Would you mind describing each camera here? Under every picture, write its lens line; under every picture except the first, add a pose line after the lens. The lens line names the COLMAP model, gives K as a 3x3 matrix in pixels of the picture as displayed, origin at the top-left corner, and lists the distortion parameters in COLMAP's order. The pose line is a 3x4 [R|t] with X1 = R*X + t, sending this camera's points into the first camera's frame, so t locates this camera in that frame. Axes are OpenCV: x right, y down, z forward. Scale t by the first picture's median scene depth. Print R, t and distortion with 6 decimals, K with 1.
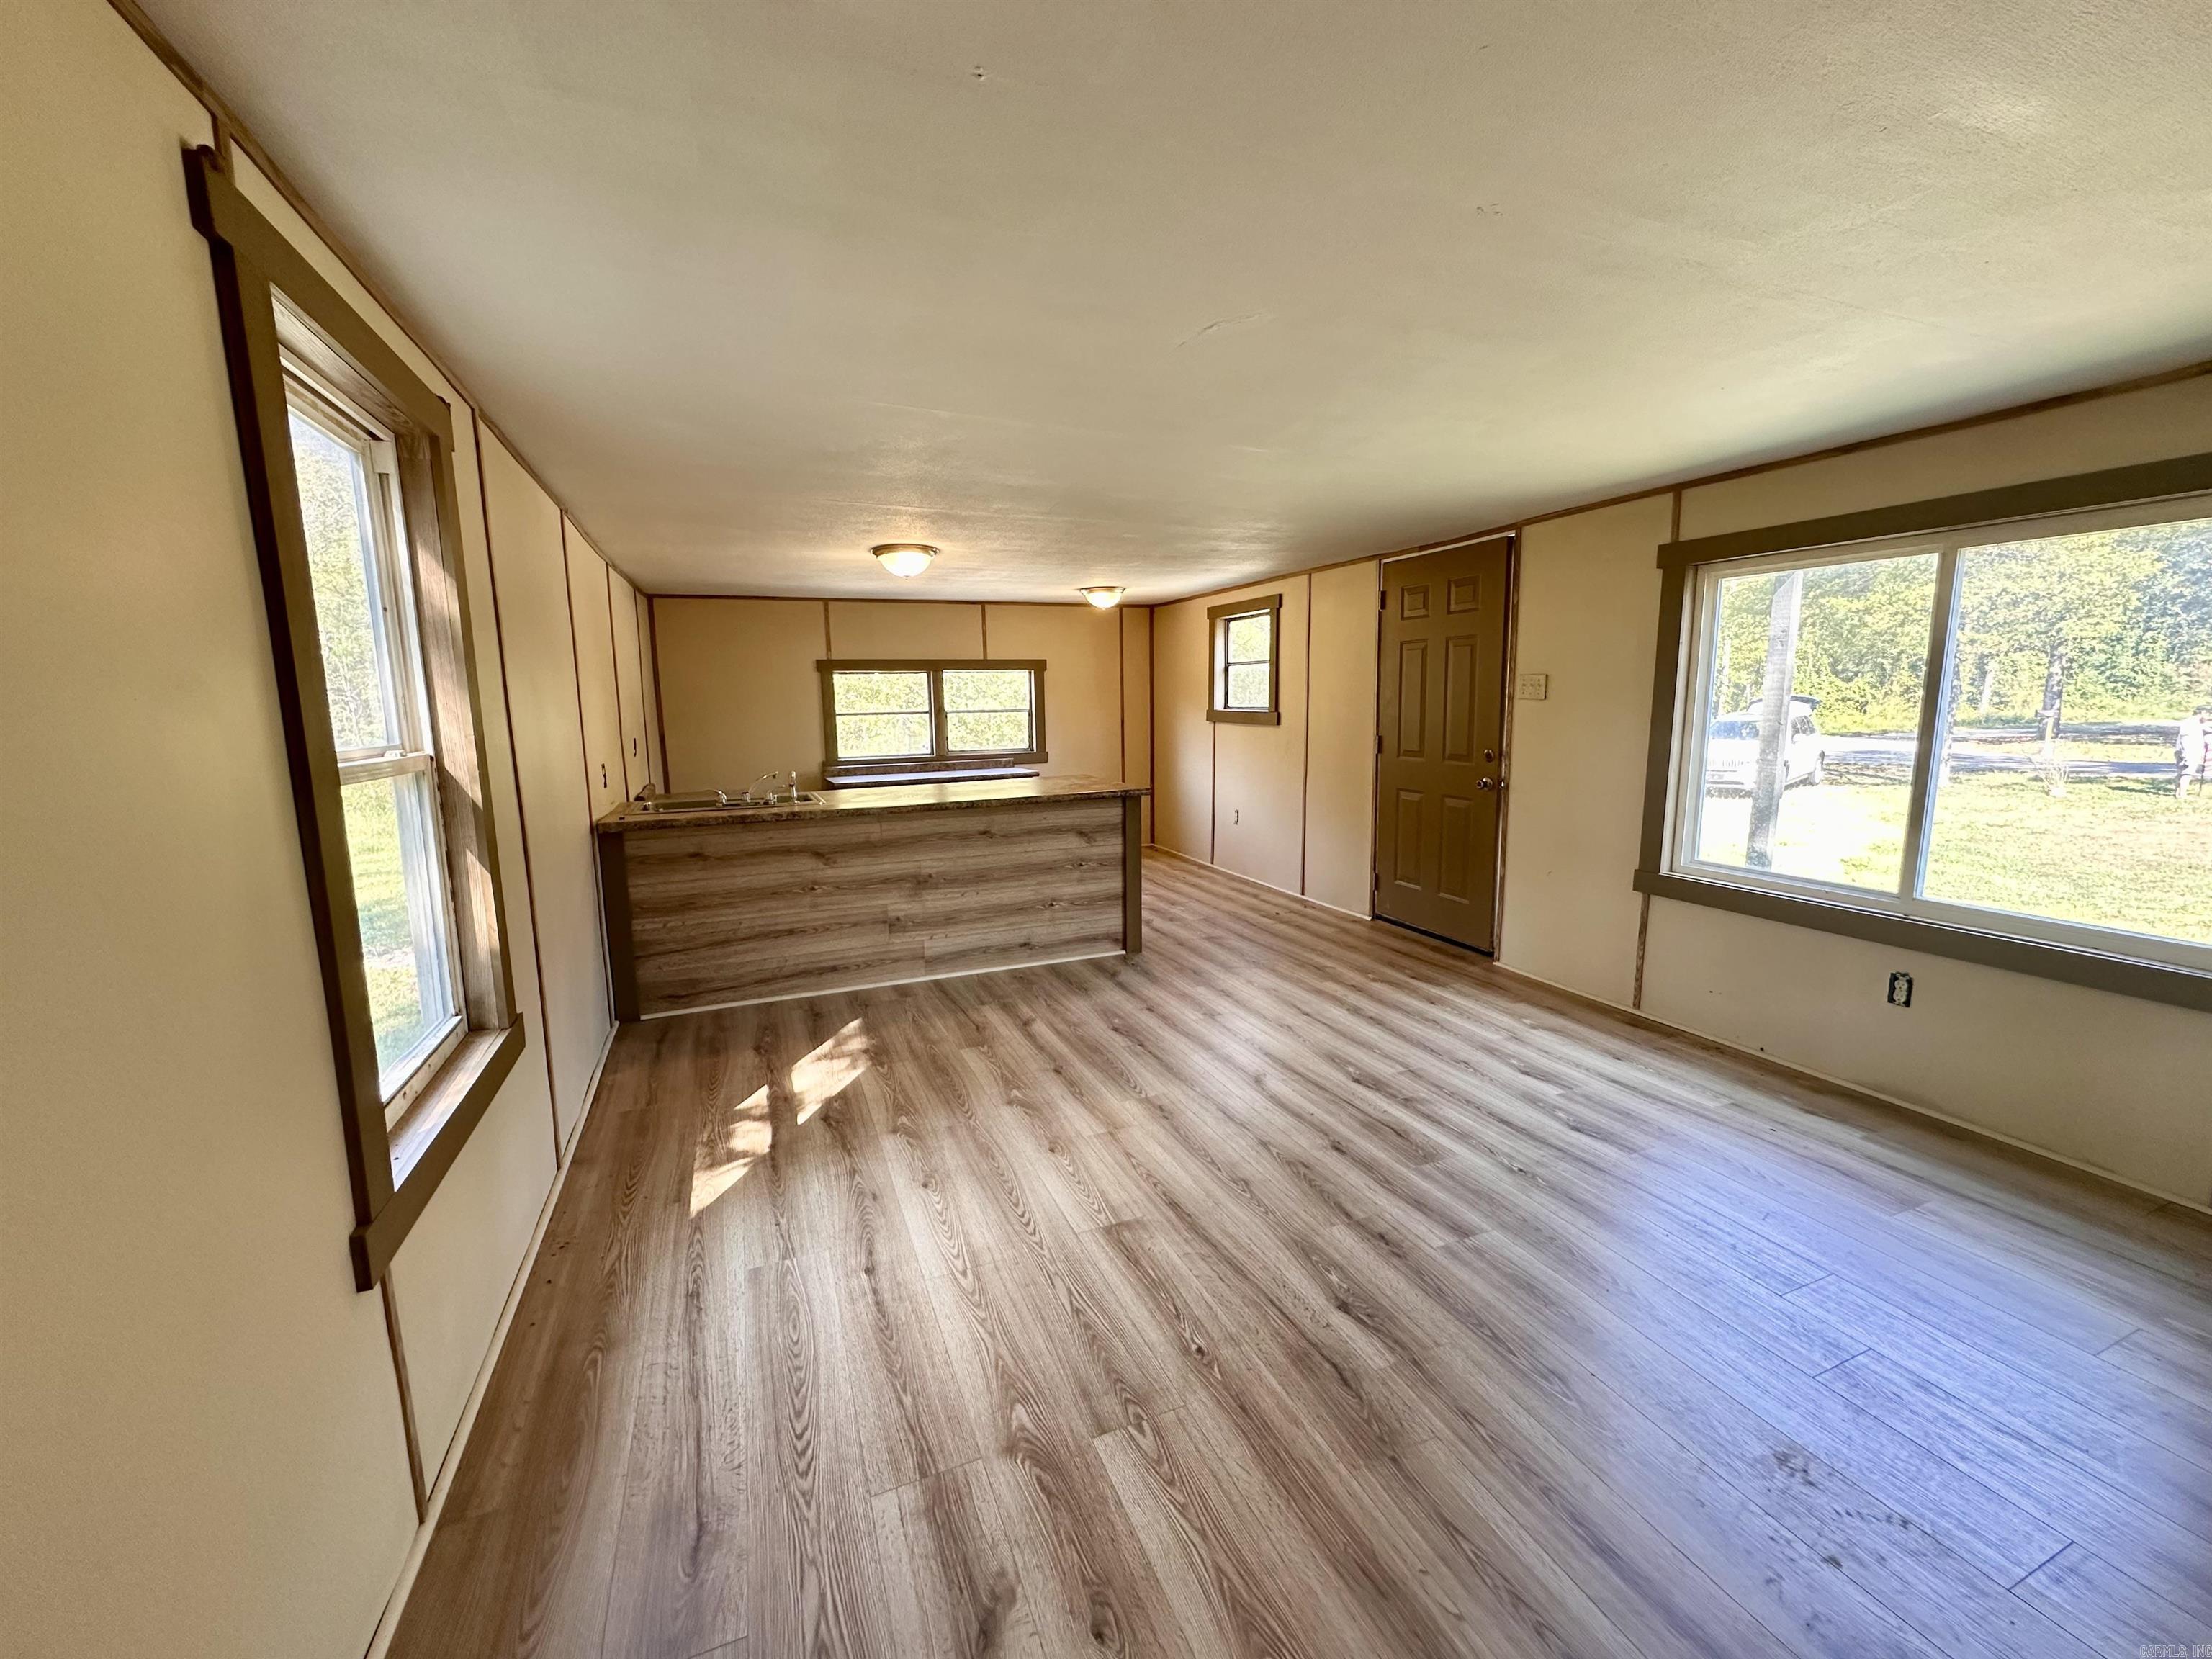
lens RADIAL K [[880.0, 0, 1124.0], [0, 880.0, 809.9], [0, 0, 1]] dist [-0.005825, 0.000822]
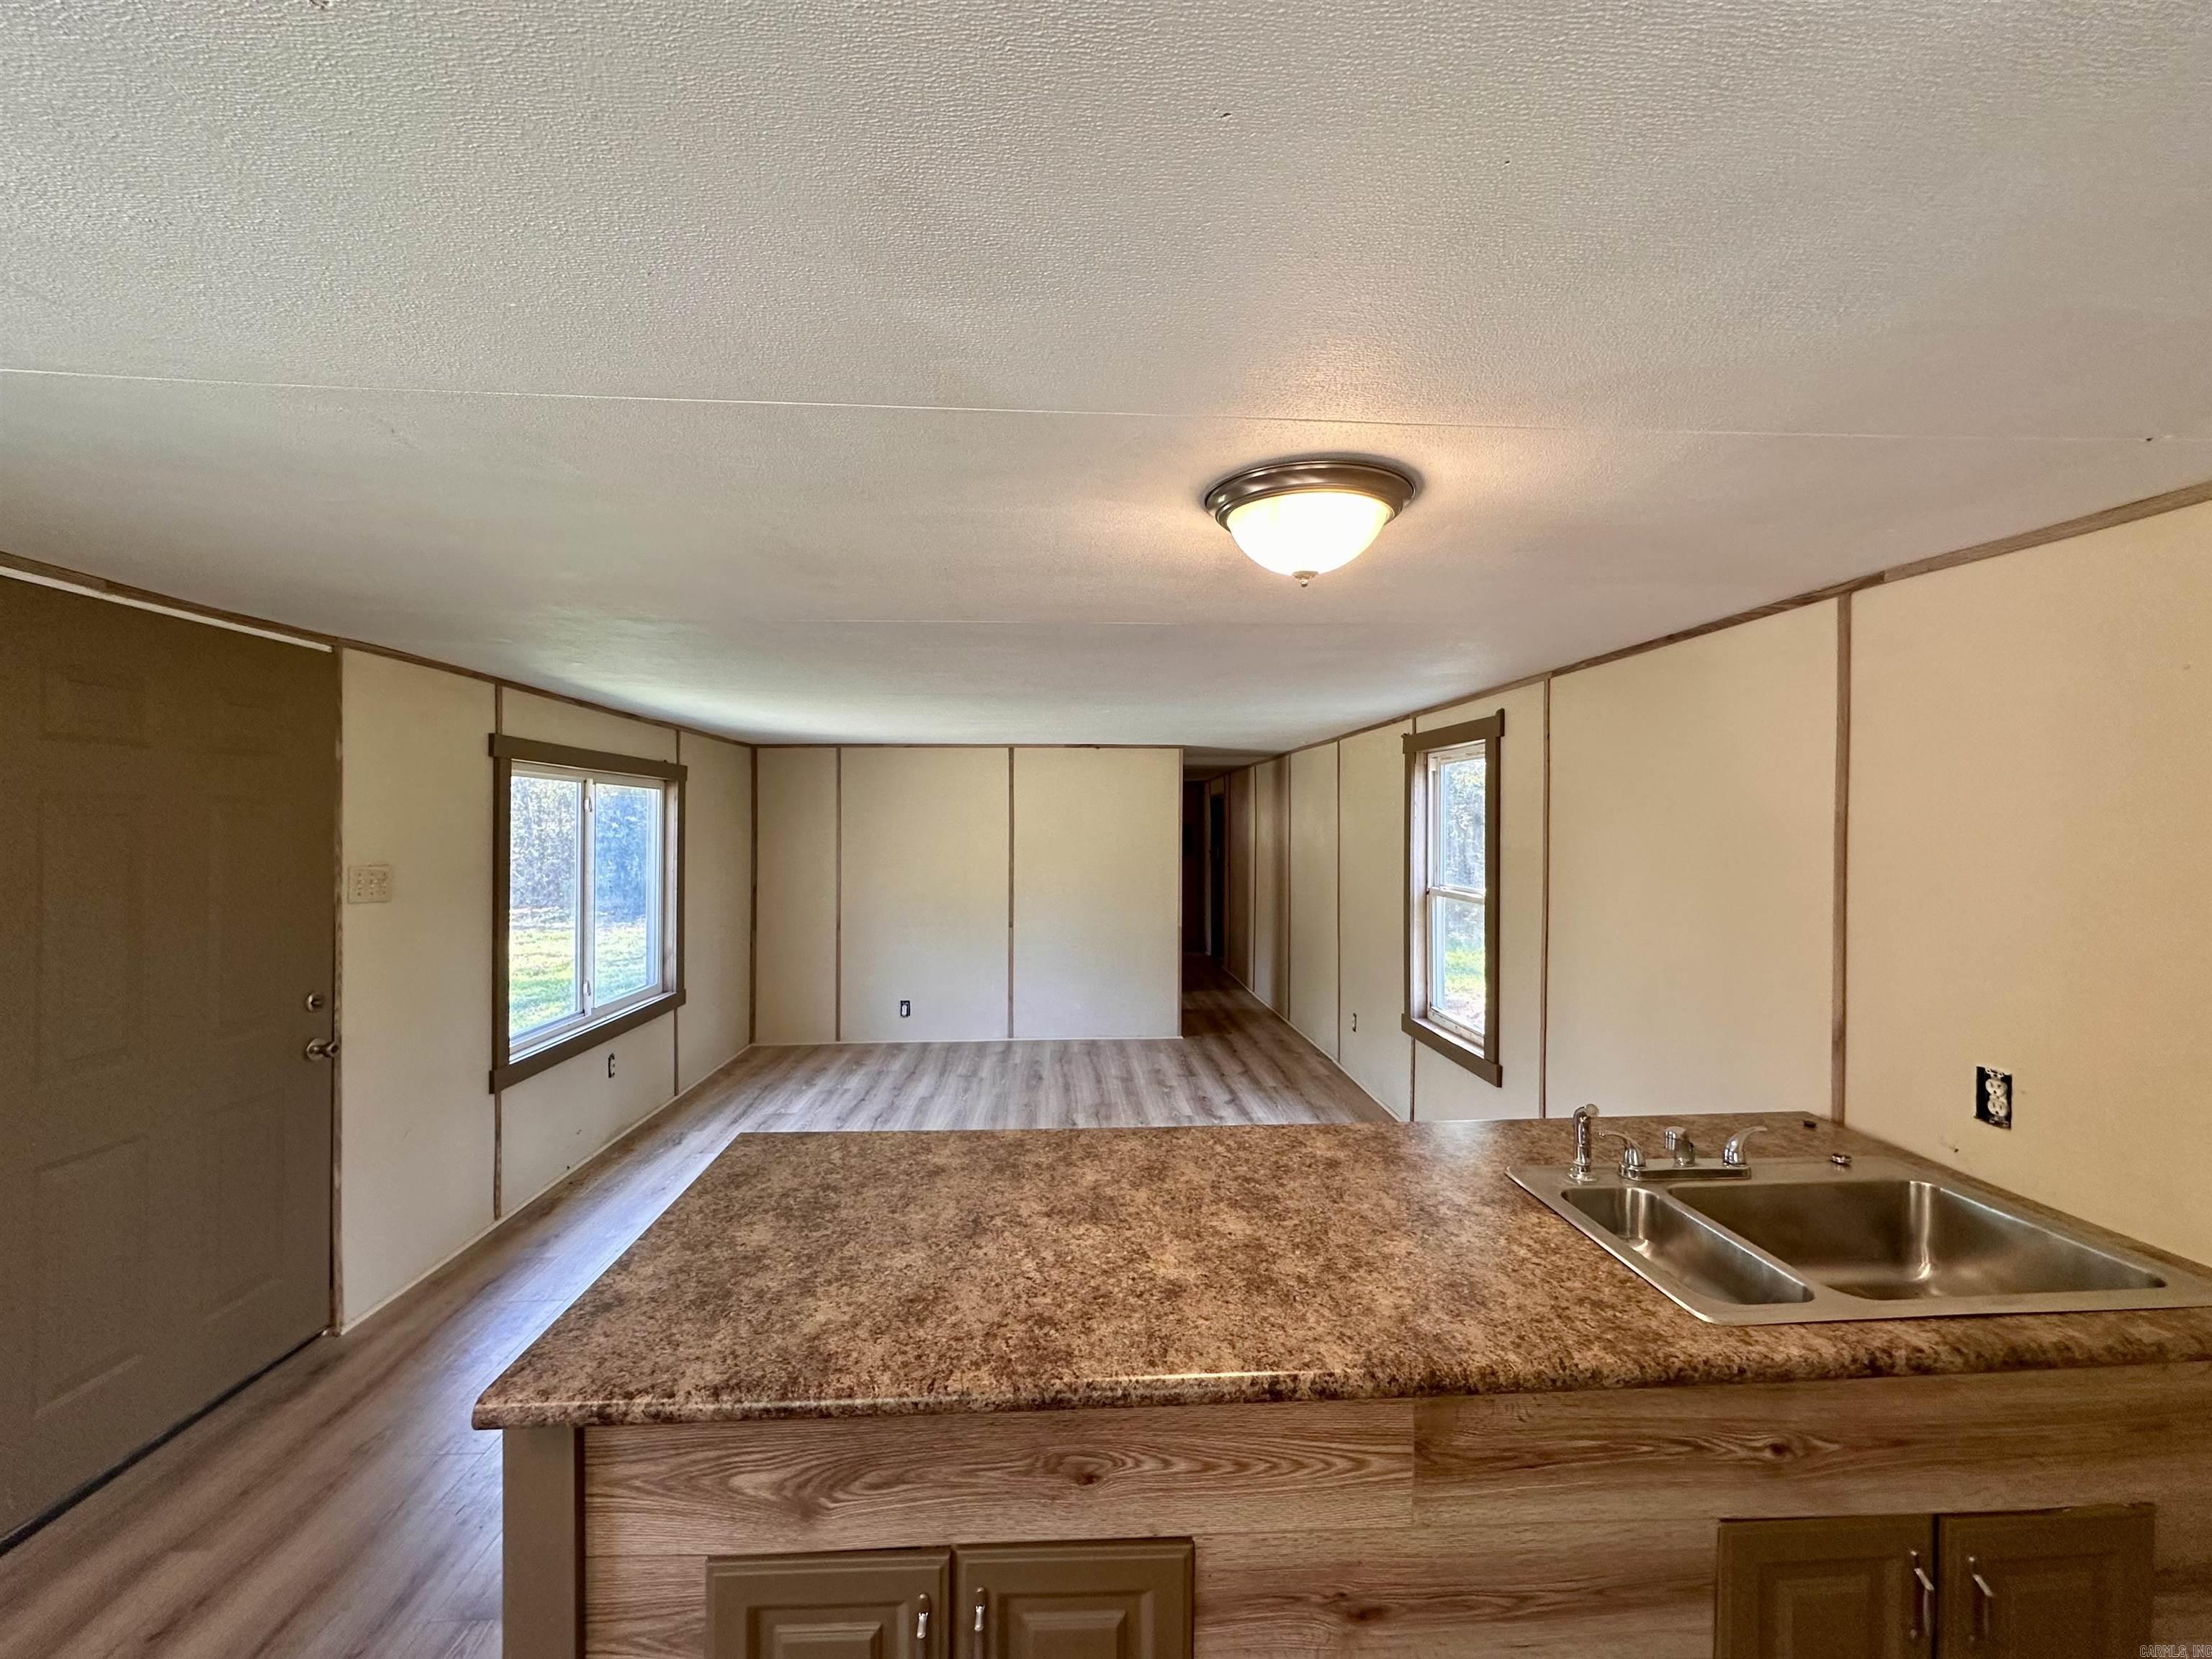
lens RADIAL K [[880.0, 0, 1102.9], [0, 880.0, 831.8], [0, 0, 1]] dist [-0.005825, 0.000822]
pose [[-0.931319, 0.012837, 0.363978, -0.332053], [0.059764, 0.991218, 0.117962, -0.233328], [-0.359267, 0.131613, -0.923908, 1.463153]]
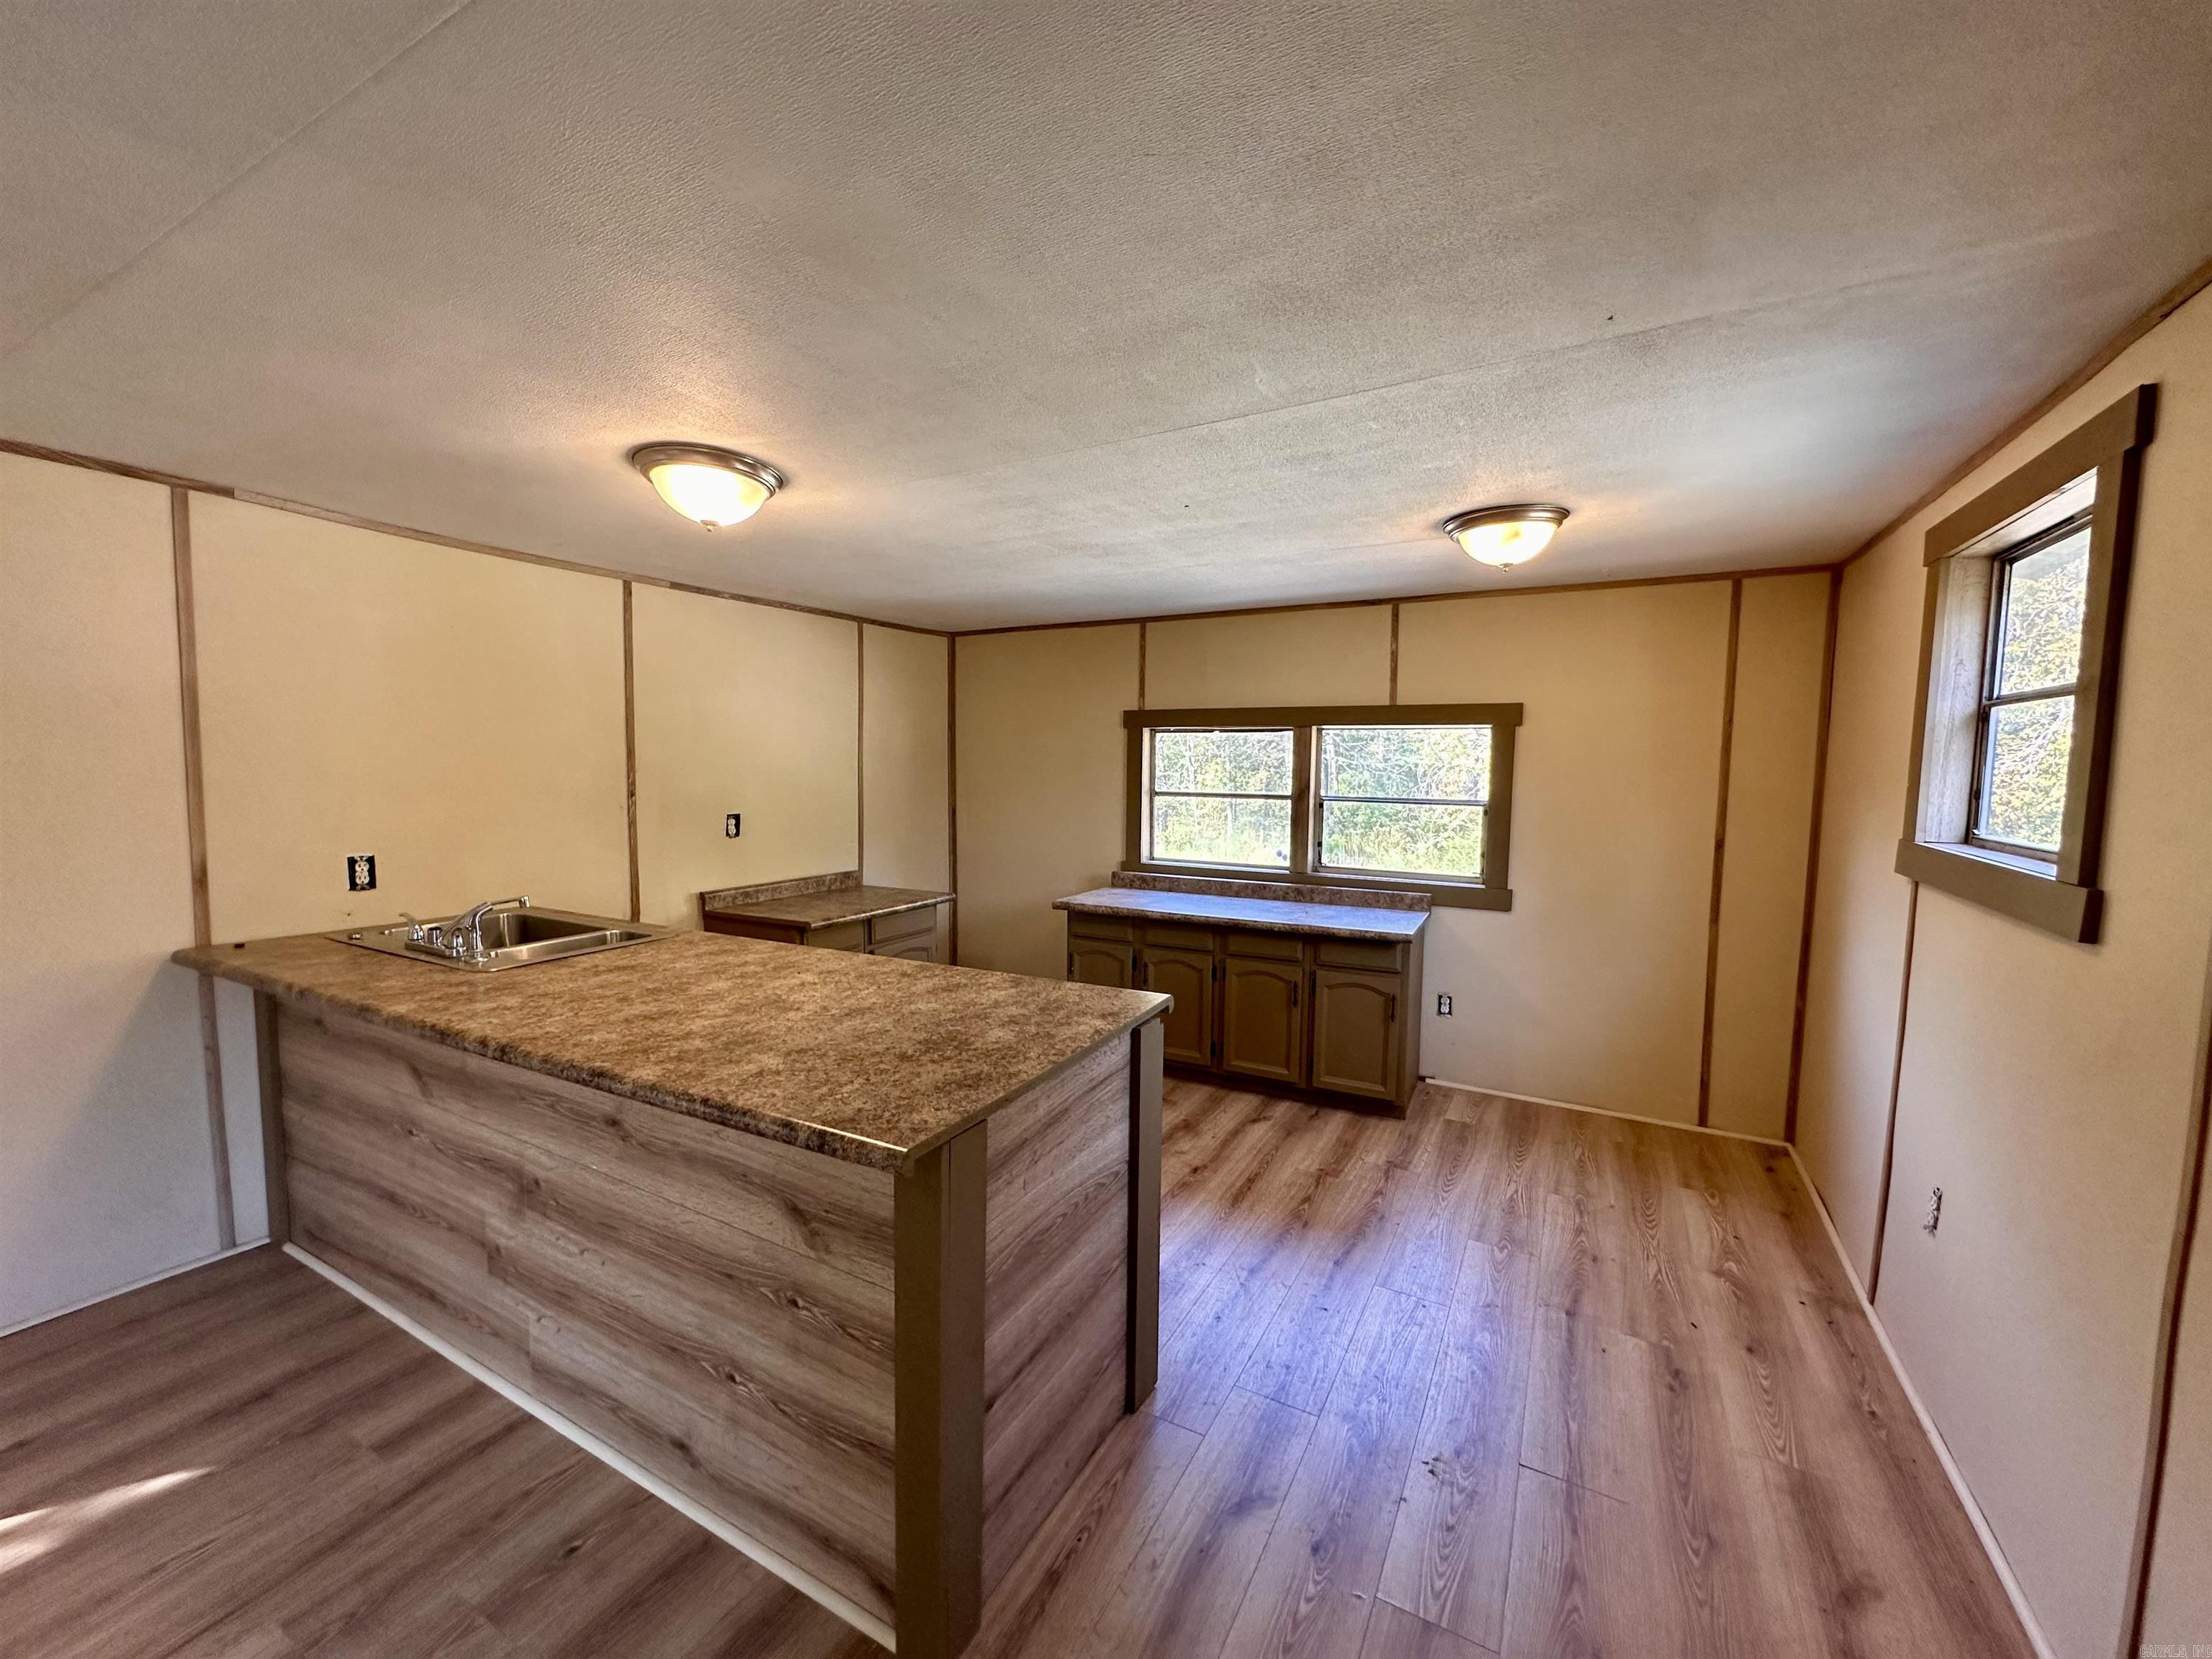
lens RADIAL K [[880.0, 0, 1121.2], [0, 880.0, 836.2], [0, 0, 1]] dist [-0.005825, 0.000822]
pose [[0.618177, 0.092306, -0.780600, 0.294350], [-0.124895, 0.991999, 0.018396, -0.145928], [0.776053, 0.086121, 0.624760, 0.974466]]
